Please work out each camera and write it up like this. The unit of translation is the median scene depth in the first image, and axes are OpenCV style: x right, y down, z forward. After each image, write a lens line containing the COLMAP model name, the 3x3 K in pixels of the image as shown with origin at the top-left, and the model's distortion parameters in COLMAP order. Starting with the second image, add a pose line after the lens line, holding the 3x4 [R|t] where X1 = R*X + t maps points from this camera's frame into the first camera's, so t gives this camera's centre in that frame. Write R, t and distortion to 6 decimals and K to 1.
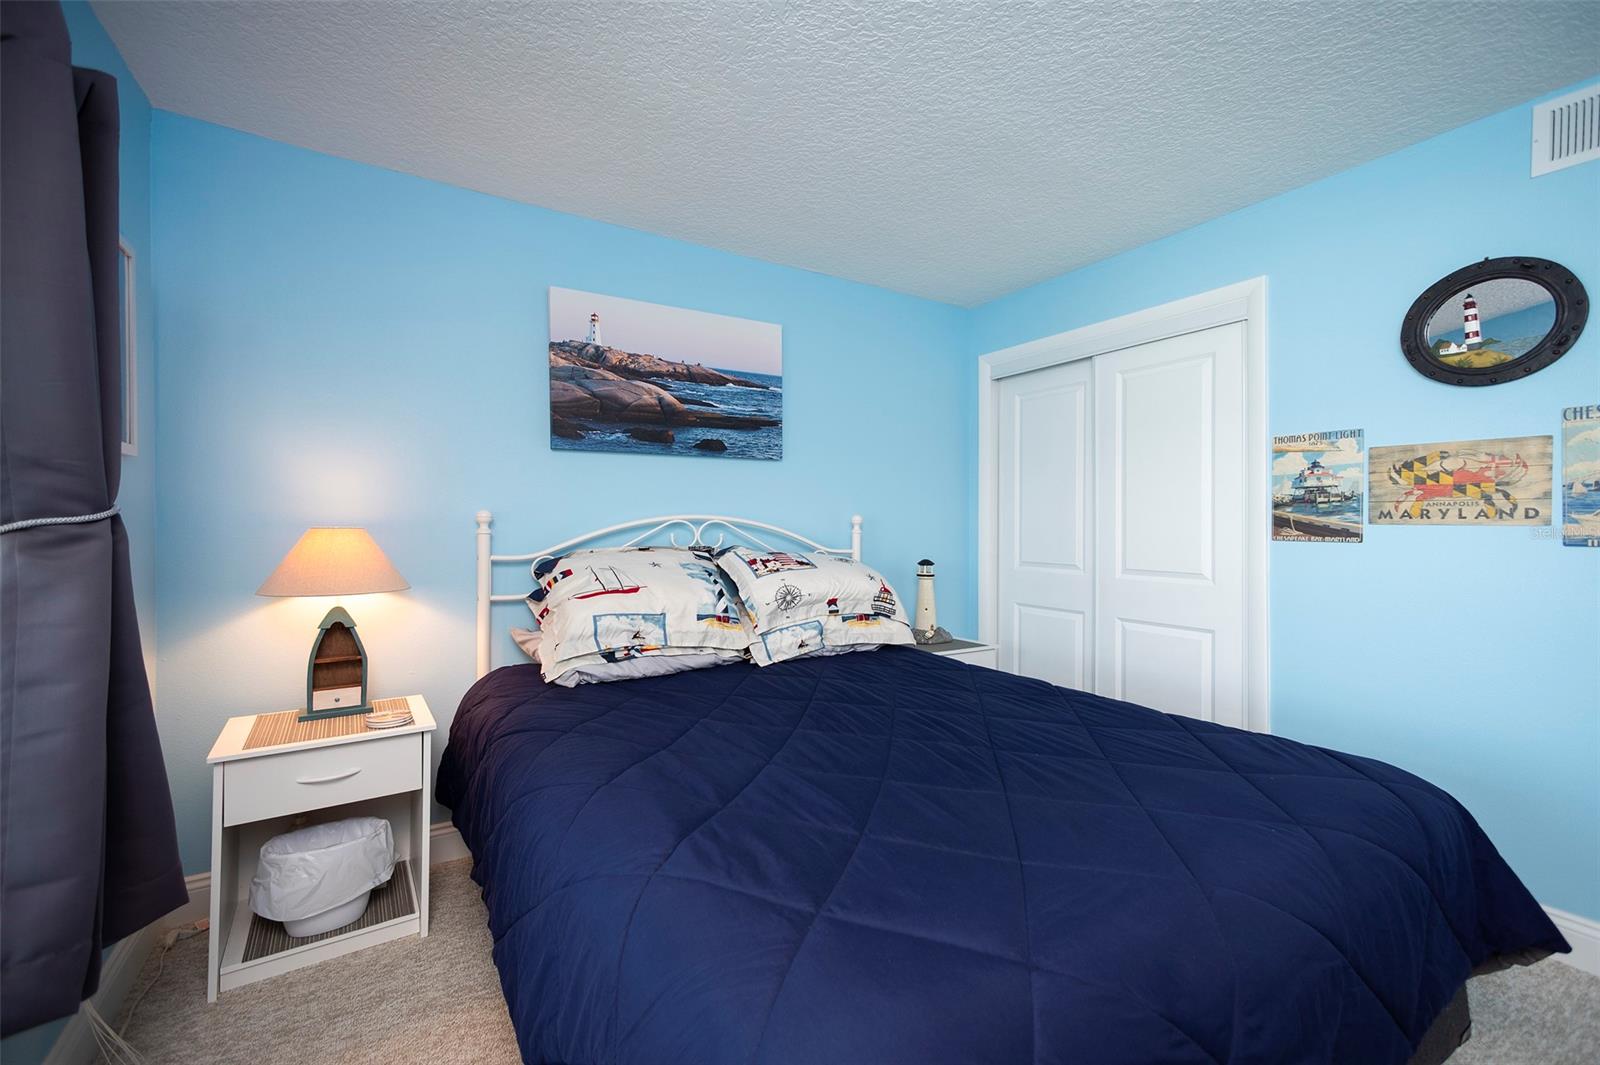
lens RADIAL K [[678.7, 0, 800.7], [0, 678.7, 522.6], [0, 0, 1]] dist [0.000828, -0.000019]
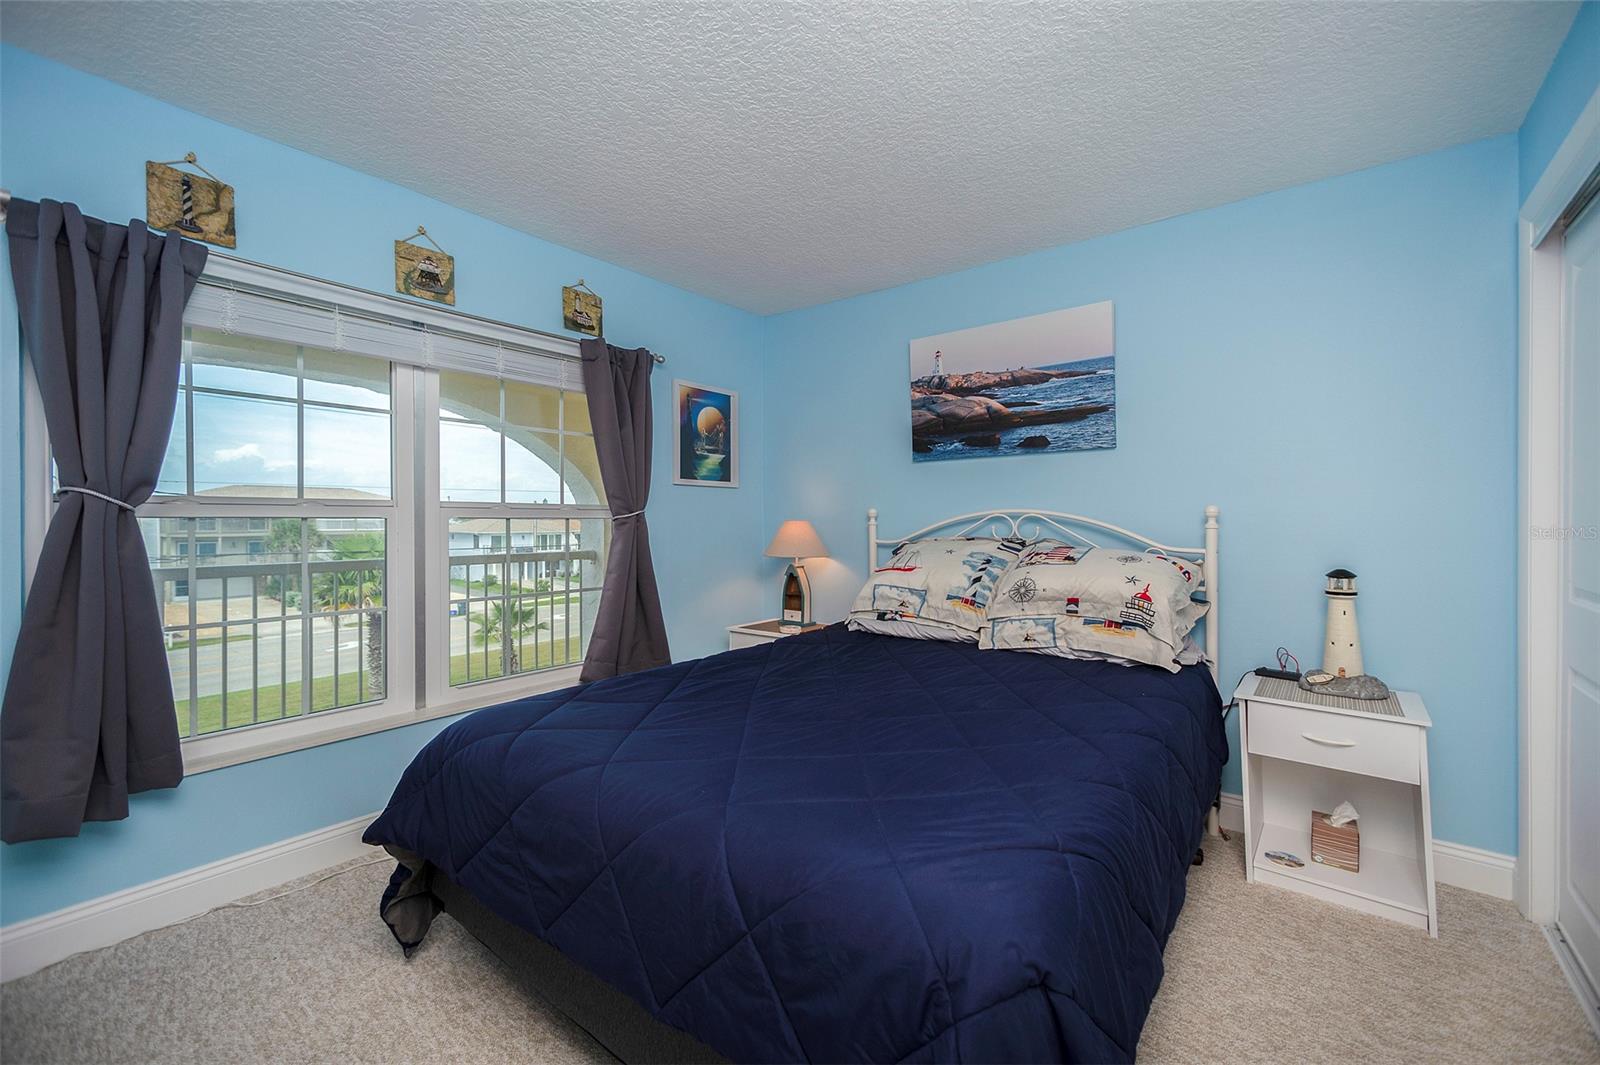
lens RADIAL K [[678.7, 0, 800.7], [0, 678.7, 522.6], [0, 0, 1]] dist [0.000828, -0.000019]
pose [[0.321601, 0.002904, -0.946871, 0.784266], [0.002127, 0.999991, 0.003789, 0.005258], [0.946873, -0.003233, 0.321591, 0.343107]]
